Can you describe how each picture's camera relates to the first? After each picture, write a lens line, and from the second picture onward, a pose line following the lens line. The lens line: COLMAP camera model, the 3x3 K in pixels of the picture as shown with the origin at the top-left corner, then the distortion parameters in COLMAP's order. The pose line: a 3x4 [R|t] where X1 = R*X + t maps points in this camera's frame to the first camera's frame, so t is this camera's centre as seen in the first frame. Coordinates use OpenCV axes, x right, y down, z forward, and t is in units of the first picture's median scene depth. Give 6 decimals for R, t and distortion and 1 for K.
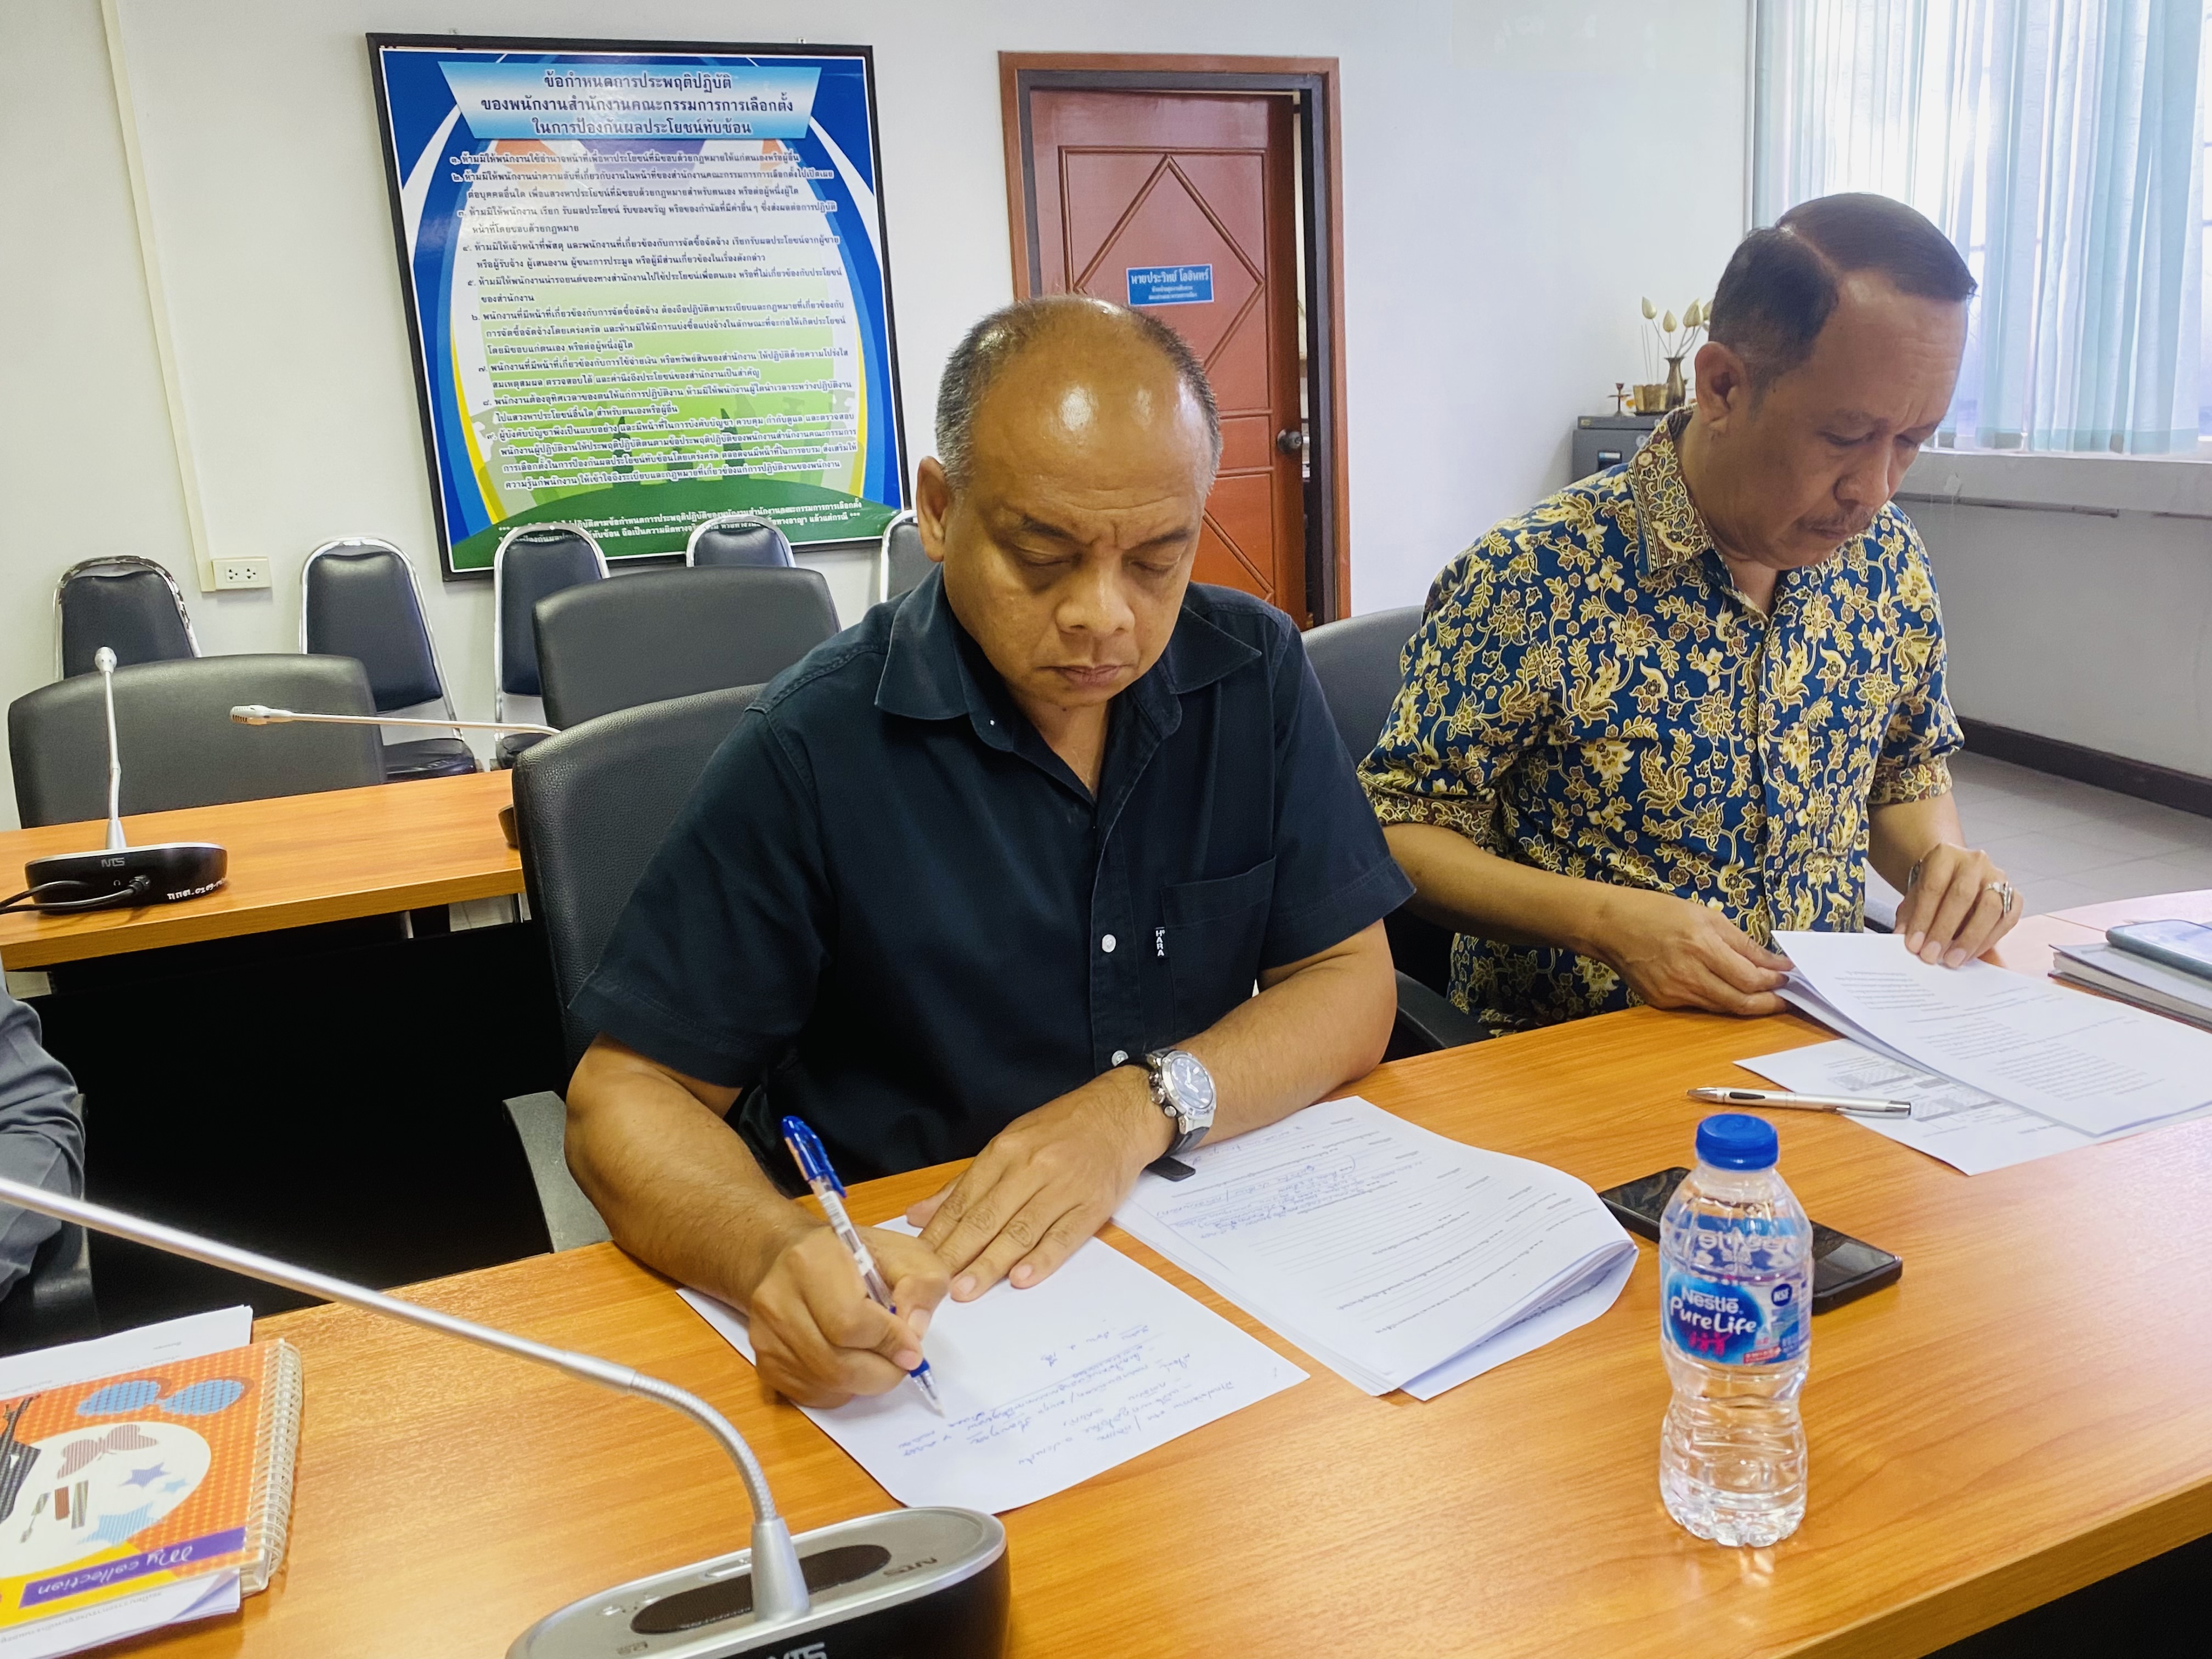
lens RADIAL K [[1850.7, 0, 1107.8], [0, 1850.7, 818.8], [0, 0, 1]] dist [0.029234, -0.023202]
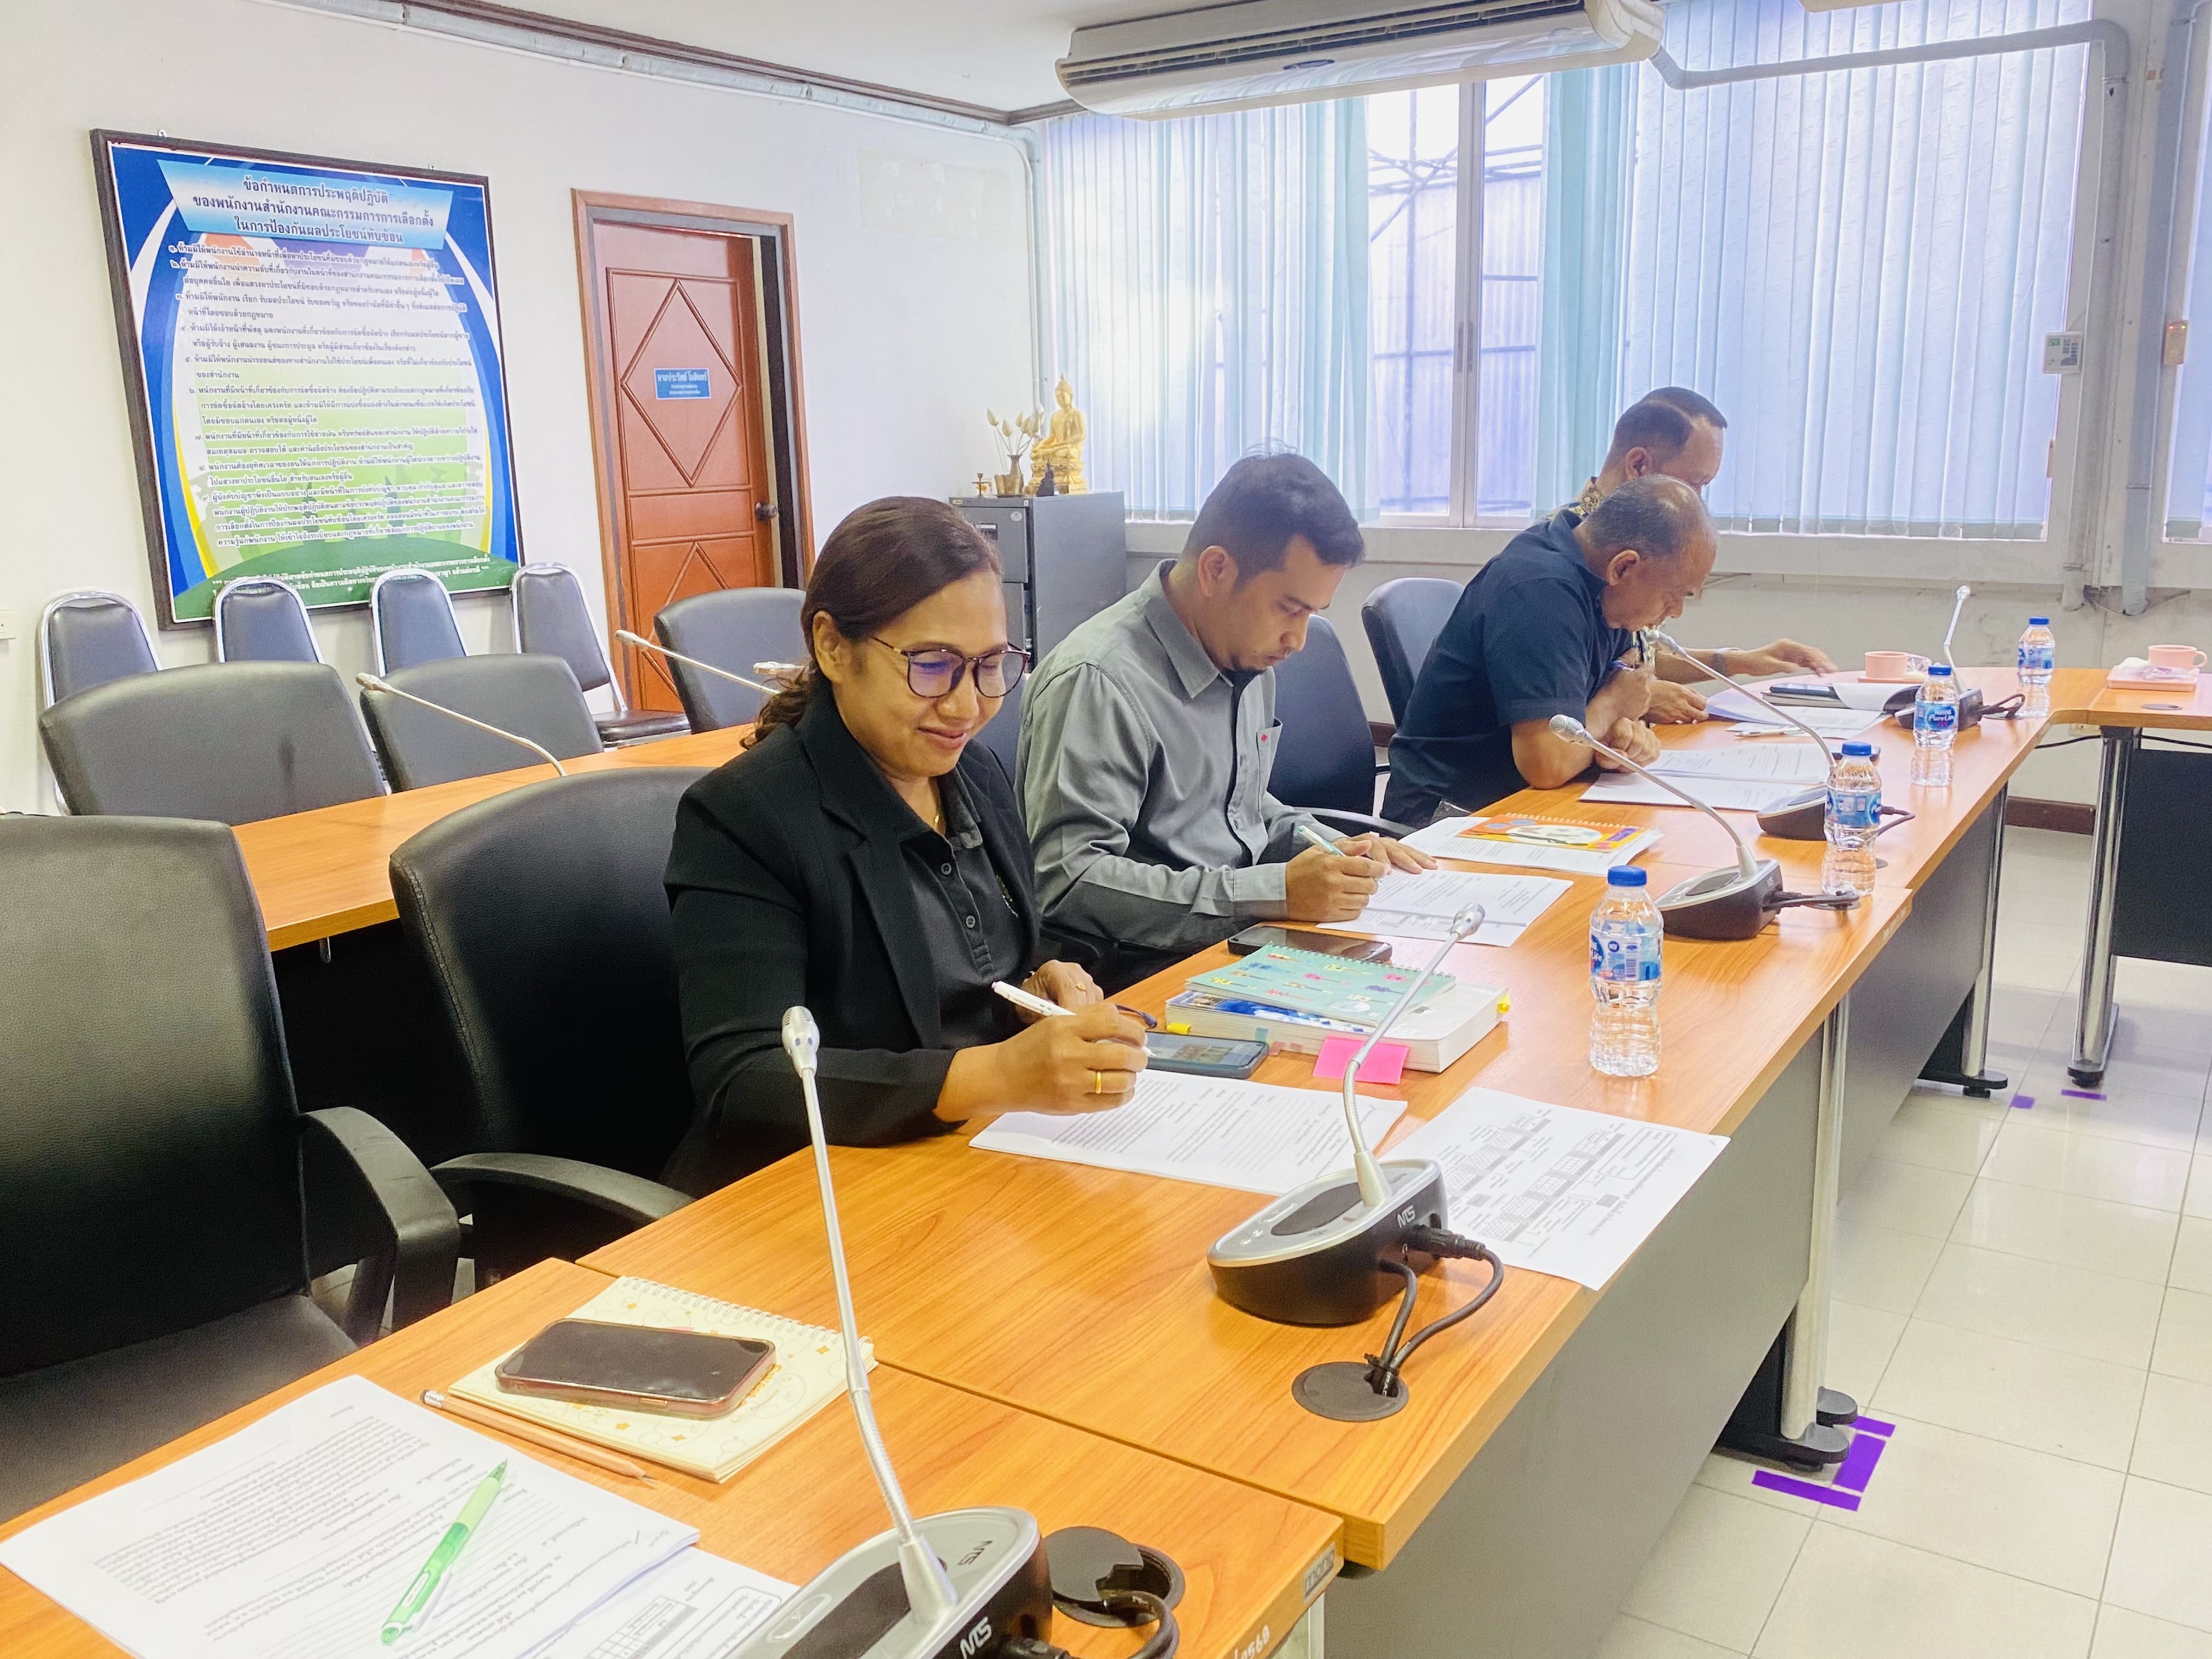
lens RADIAL K [[1850.7, 0, 1075.6], [0, 1850.7, 831.3], [0, 0, 1]] dist [0.029234, -0.023202]
pose [[0.846347, -0.083793, 0.526000, -0.488855], [0.105720, 0.994327, -0.011706, 0.056869], [-0.522035, 0.065516, 0.850404, -0.189341]]
